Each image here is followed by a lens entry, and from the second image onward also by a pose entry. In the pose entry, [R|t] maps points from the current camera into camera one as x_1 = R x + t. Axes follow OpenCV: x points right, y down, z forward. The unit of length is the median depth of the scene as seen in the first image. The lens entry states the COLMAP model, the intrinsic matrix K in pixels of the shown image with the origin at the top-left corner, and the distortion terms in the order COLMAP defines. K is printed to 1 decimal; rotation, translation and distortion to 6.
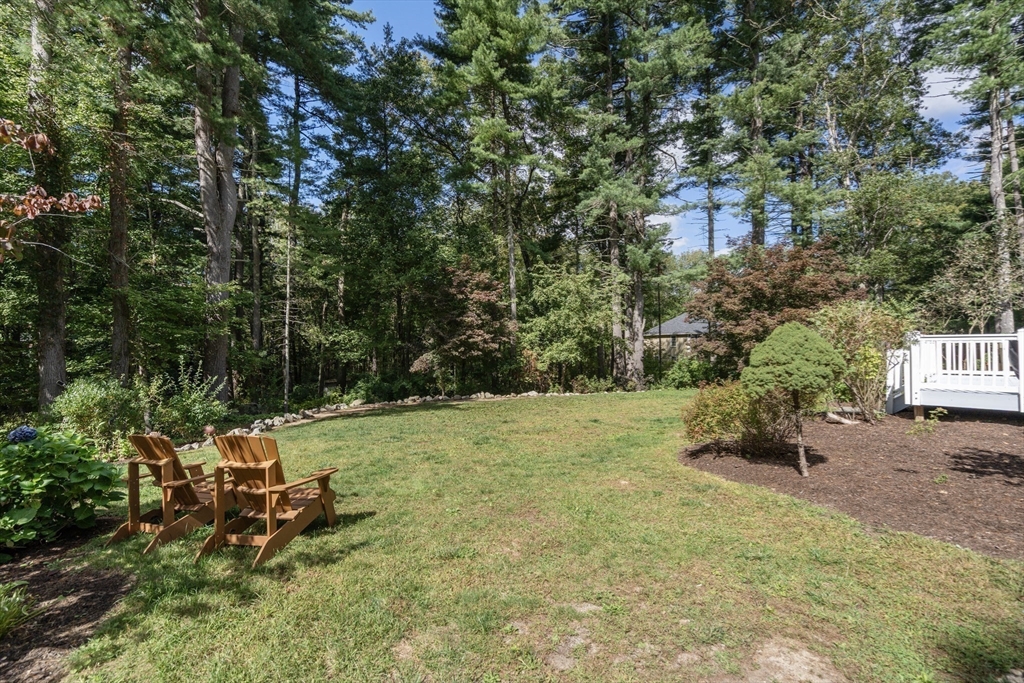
lens RADIAL K [[482.7, 0, 514.0], [0, 482.7, 342.2], [0, 0, 1]] dist [0.007716, -0.001483]
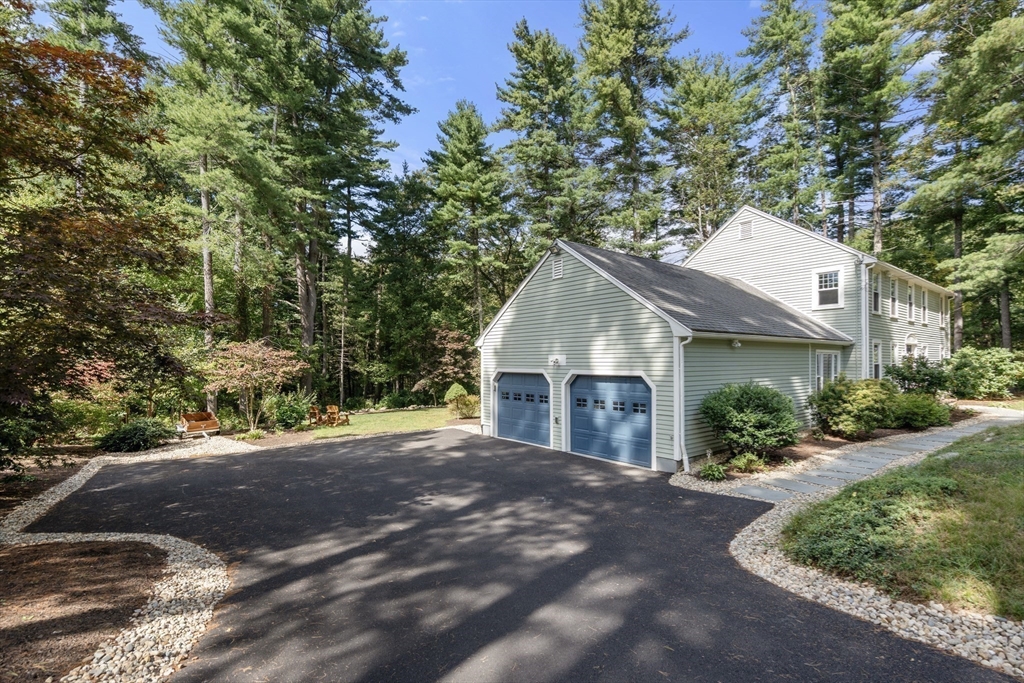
lens RADIAL K [[464.3, 0, 511.8], [0, 464.3, 364.3], [0, 0, 1]] dist [-0.000197, -0.000420]
pose [[0.995952, 0.002081, -0.089858, 0.278307], [-0.000851, 0.999905, 0.013725, -0.052511], [0.089878, -0.013593, 0.995860, -0.586814]]
